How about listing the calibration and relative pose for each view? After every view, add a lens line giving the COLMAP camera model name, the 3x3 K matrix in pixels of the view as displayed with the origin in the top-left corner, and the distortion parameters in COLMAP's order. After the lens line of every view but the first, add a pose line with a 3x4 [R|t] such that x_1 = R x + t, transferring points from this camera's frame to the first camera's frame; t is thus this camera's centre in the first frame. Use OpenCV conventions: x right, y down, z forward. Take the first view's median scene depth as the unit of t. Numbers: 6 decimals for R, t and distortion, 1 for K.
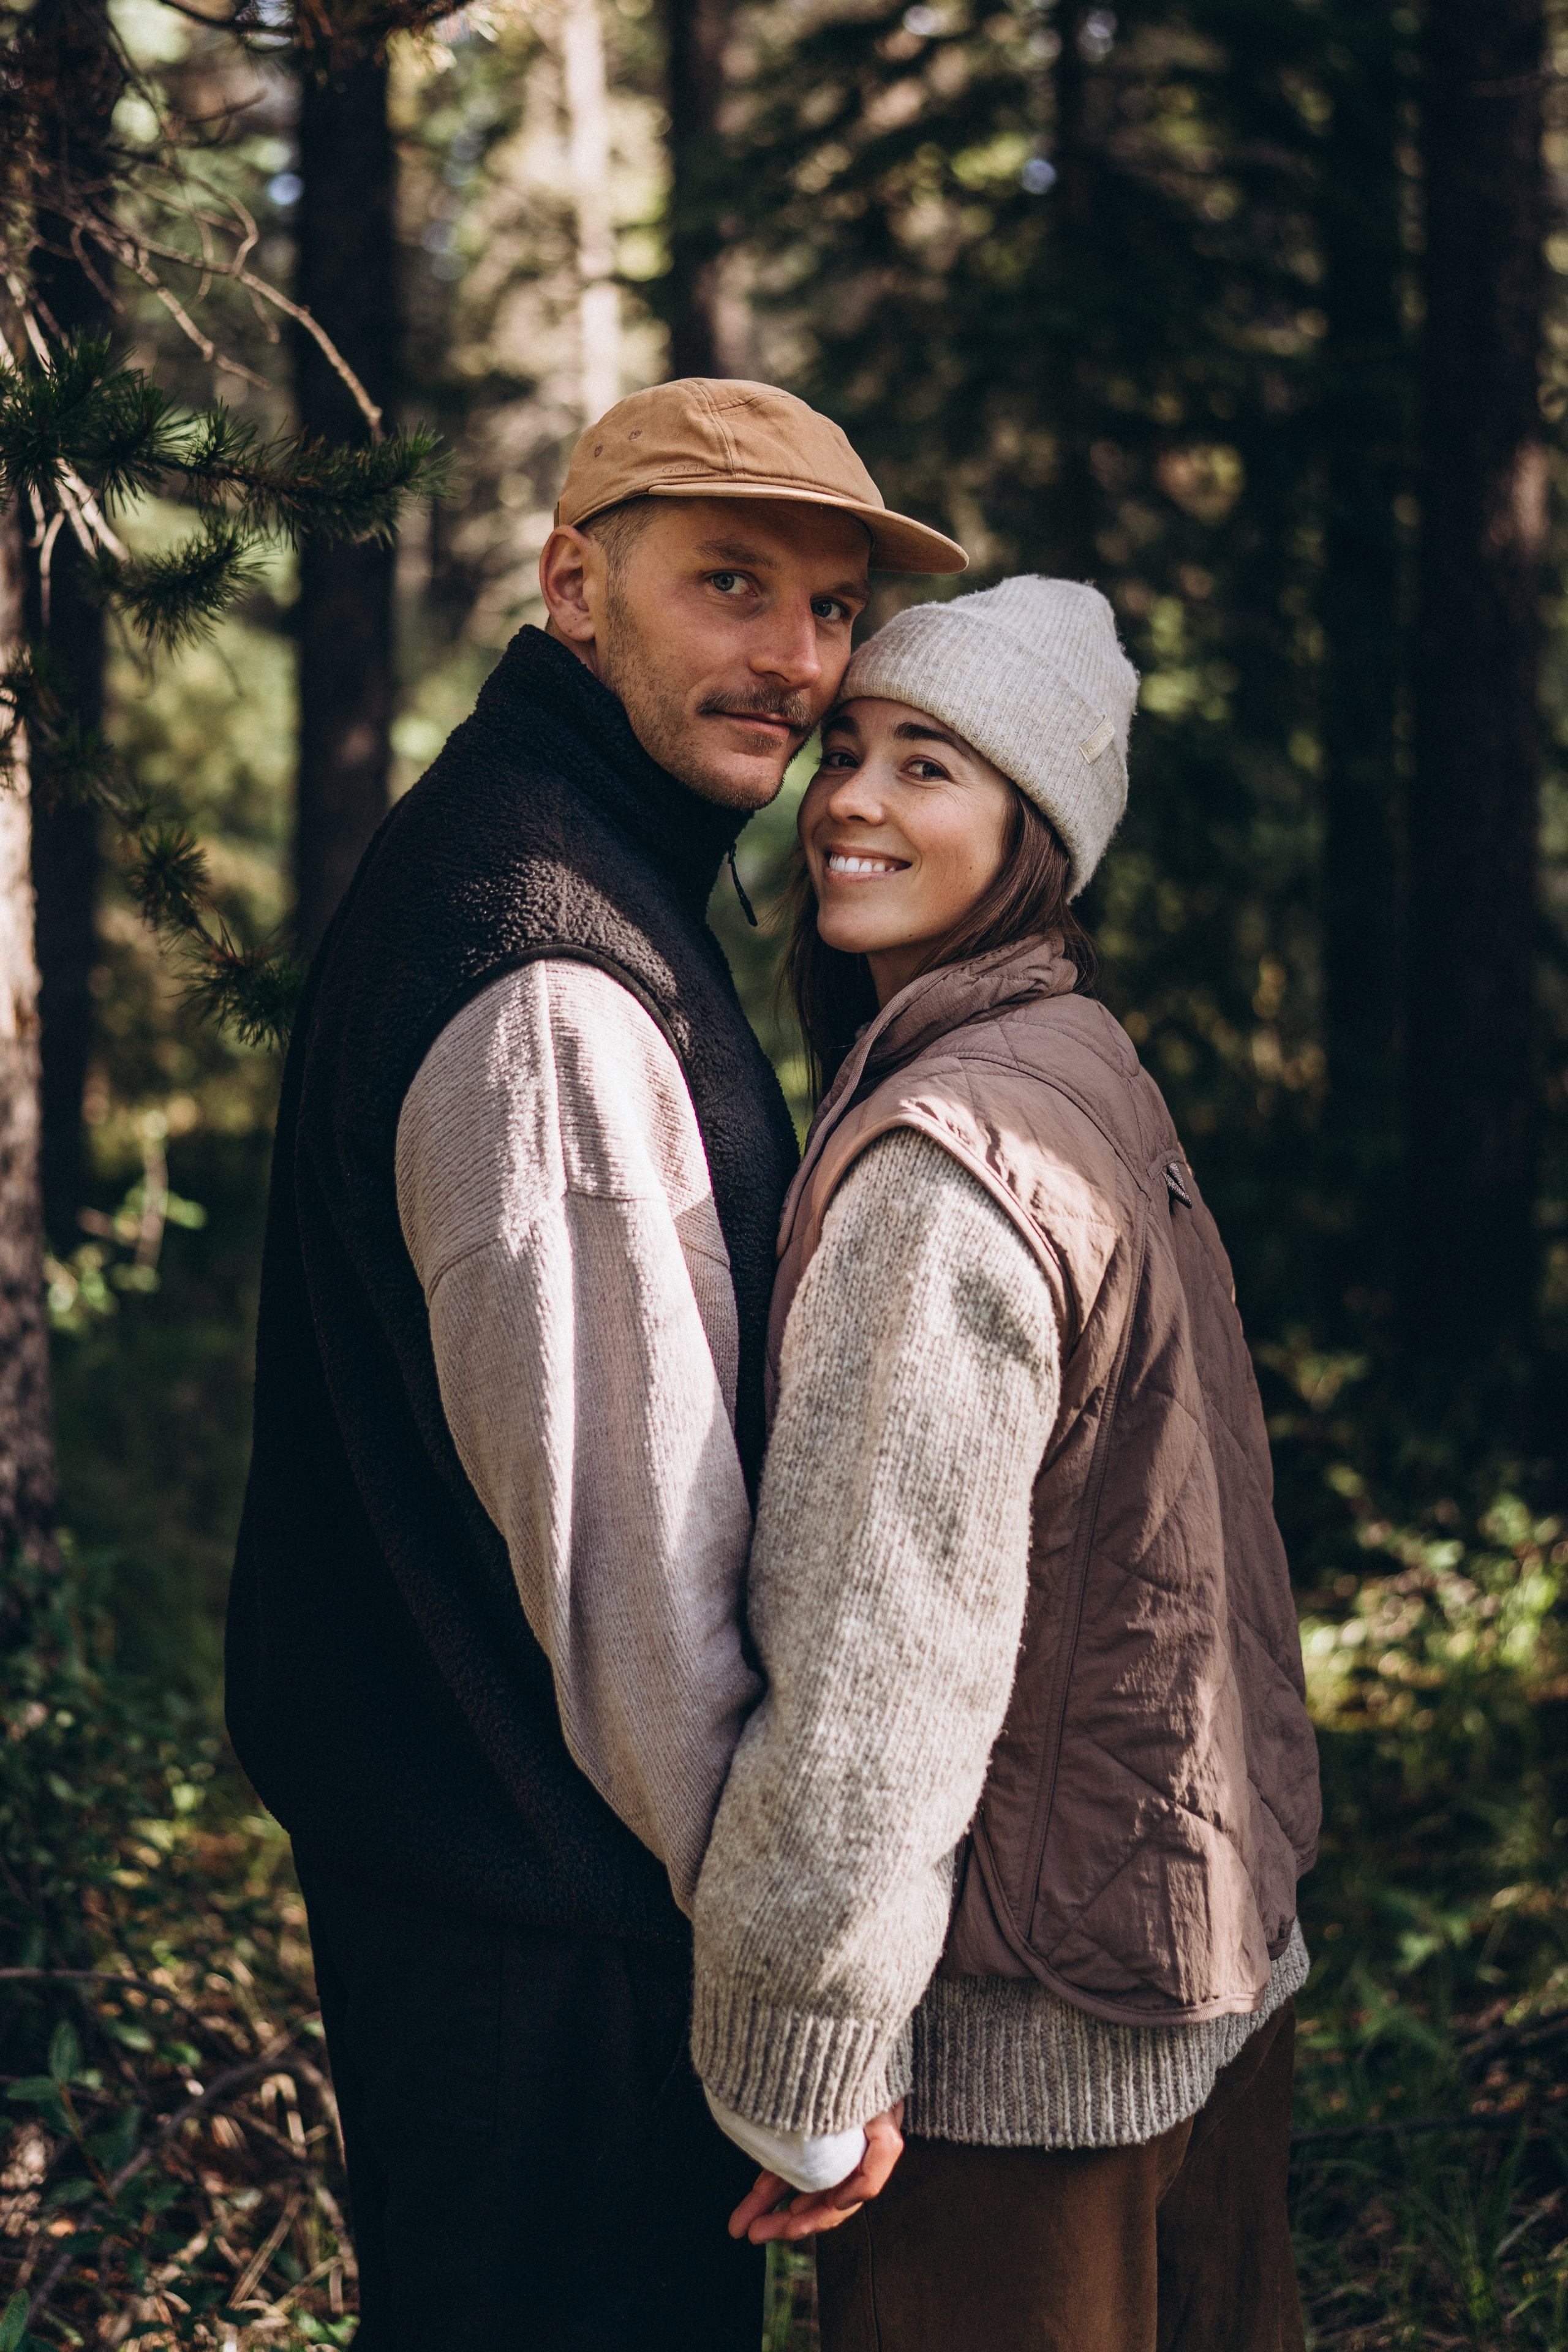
lens RADIAL K [[2268.4, 0, 782.8], [0, 2268.4, 1172.1], [0, 0, 1]] dist [-0.046342, 0.000000]
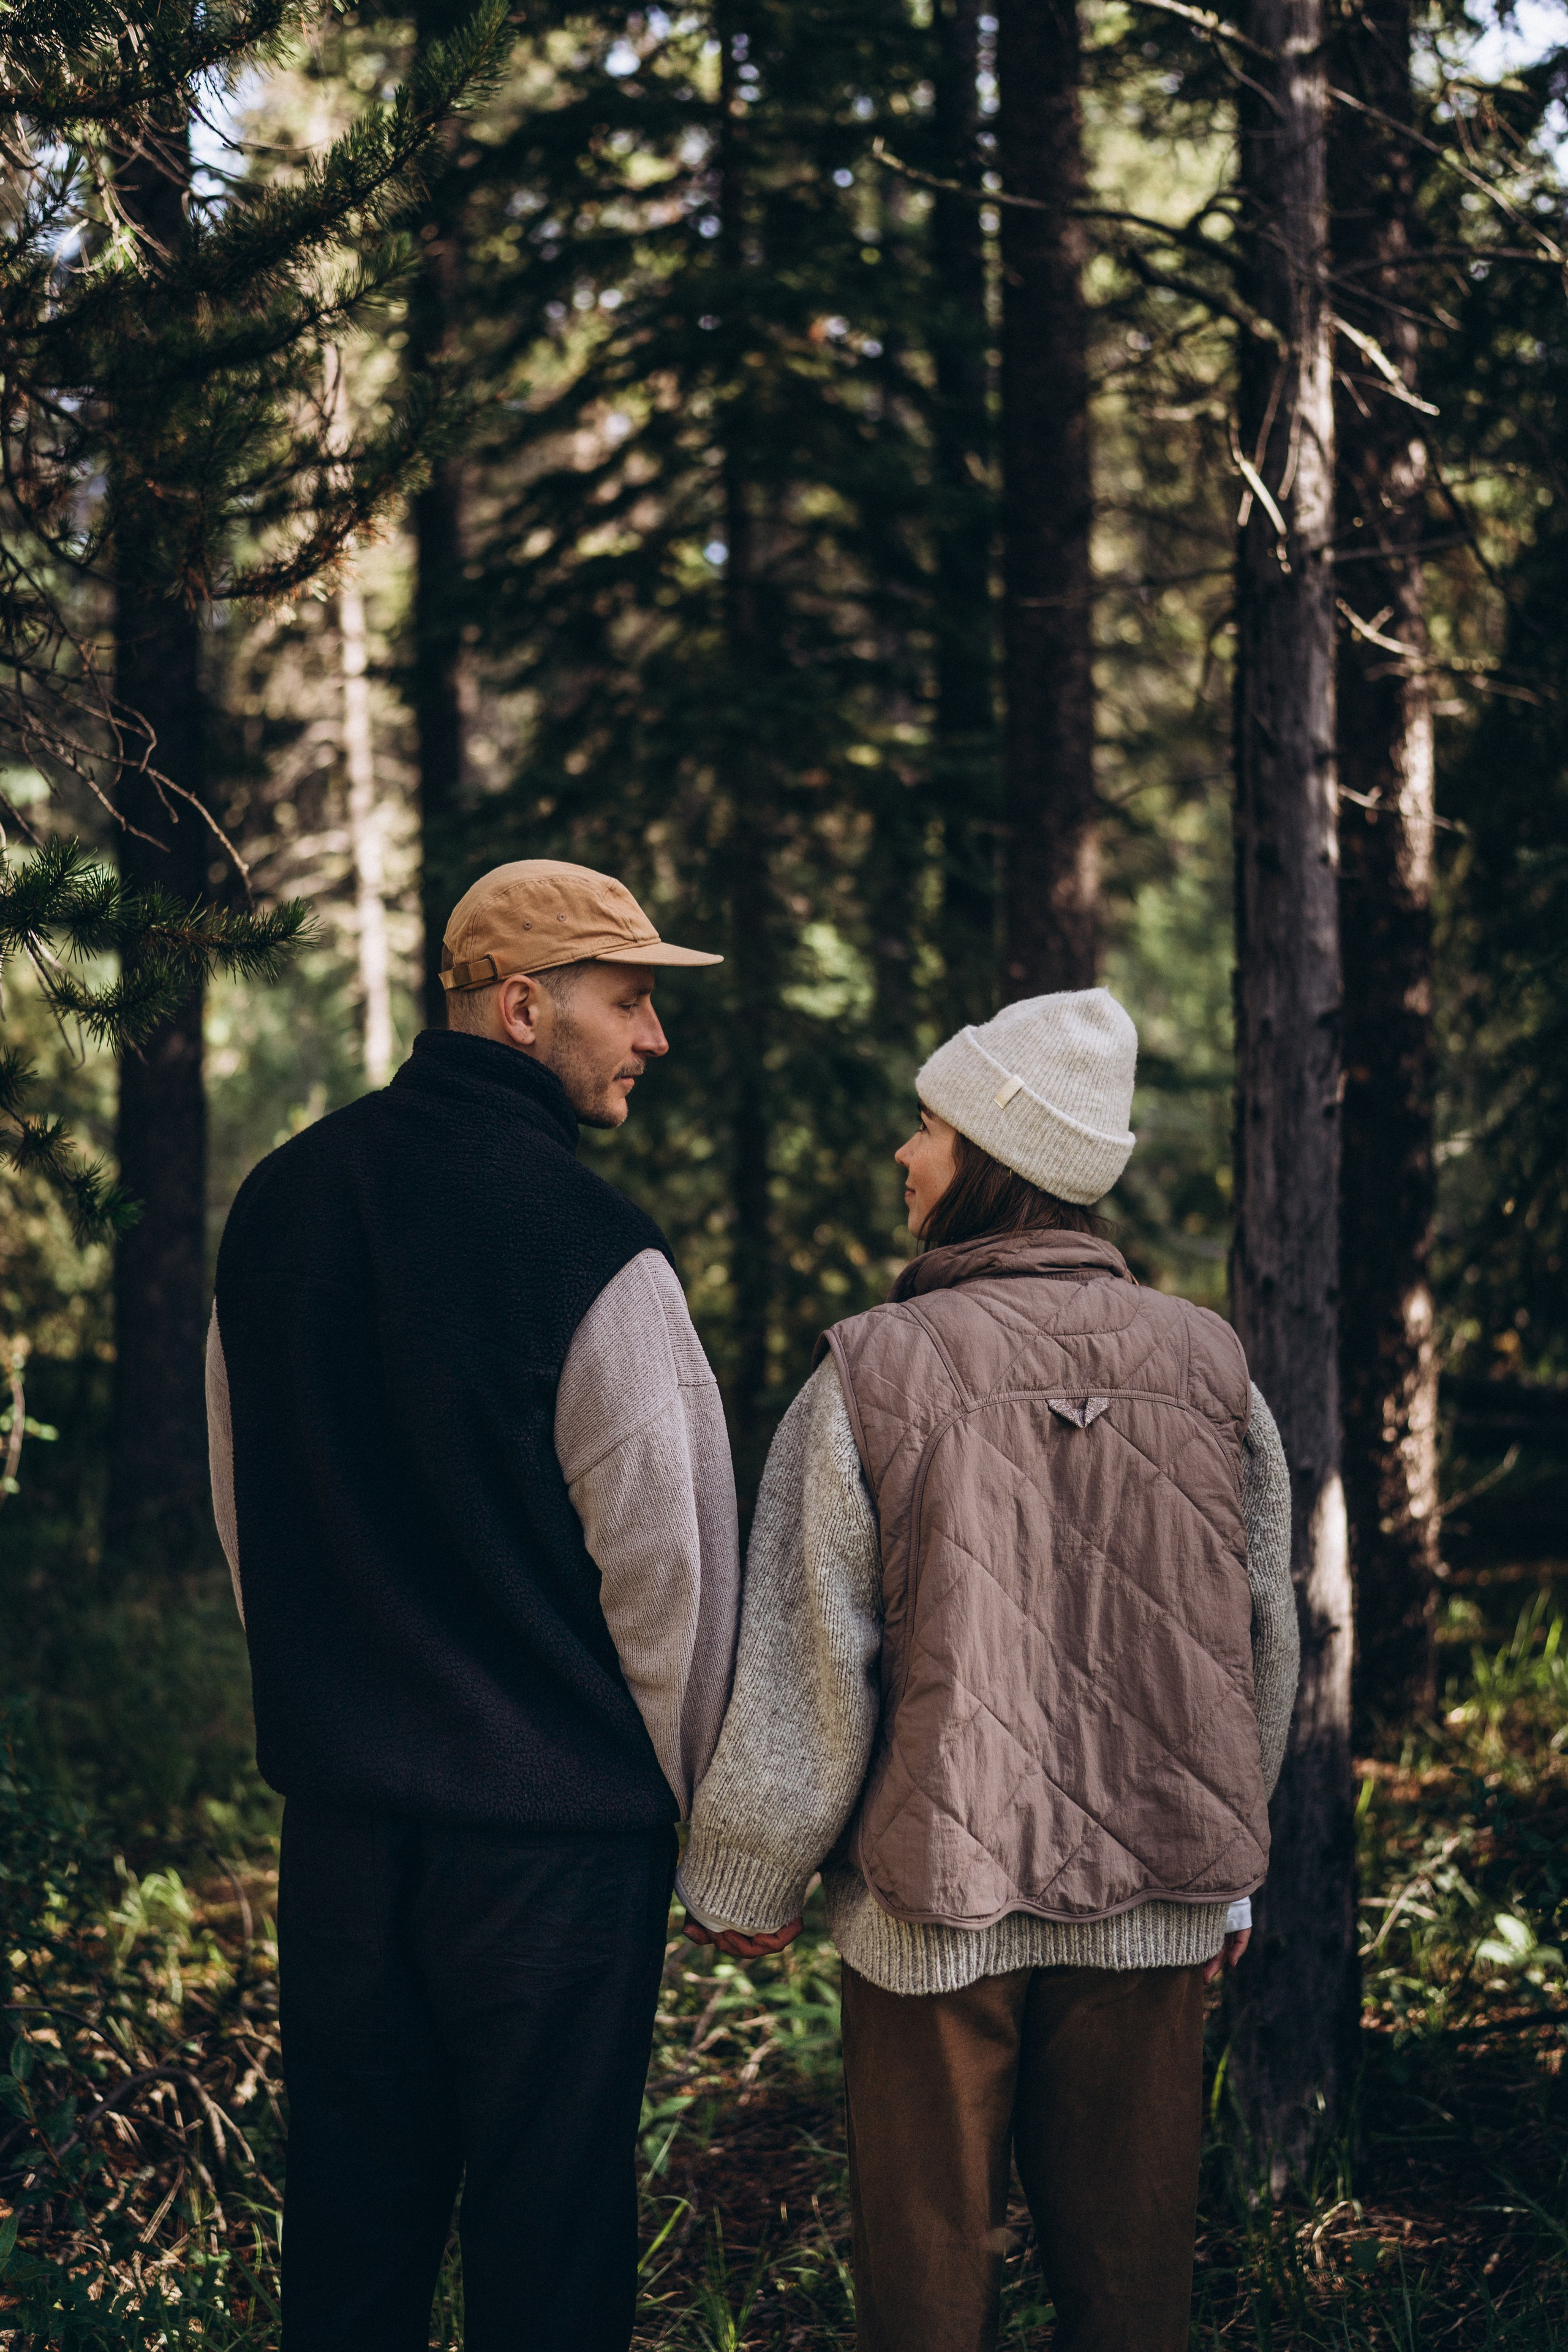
lens RADIAL K [[2268.4, 0, 790.2], [0, 2268.4, 1177.5], [0, 0, 1]] dist [-0.046342, 0.000000]
pose [[0.991019, -0.009022, 0.133416, -0.019277], [0.019229, 0.996967, -0.075413, -0.017313], [-0.132331, 0.077301, 0.988187, -0.266525]]
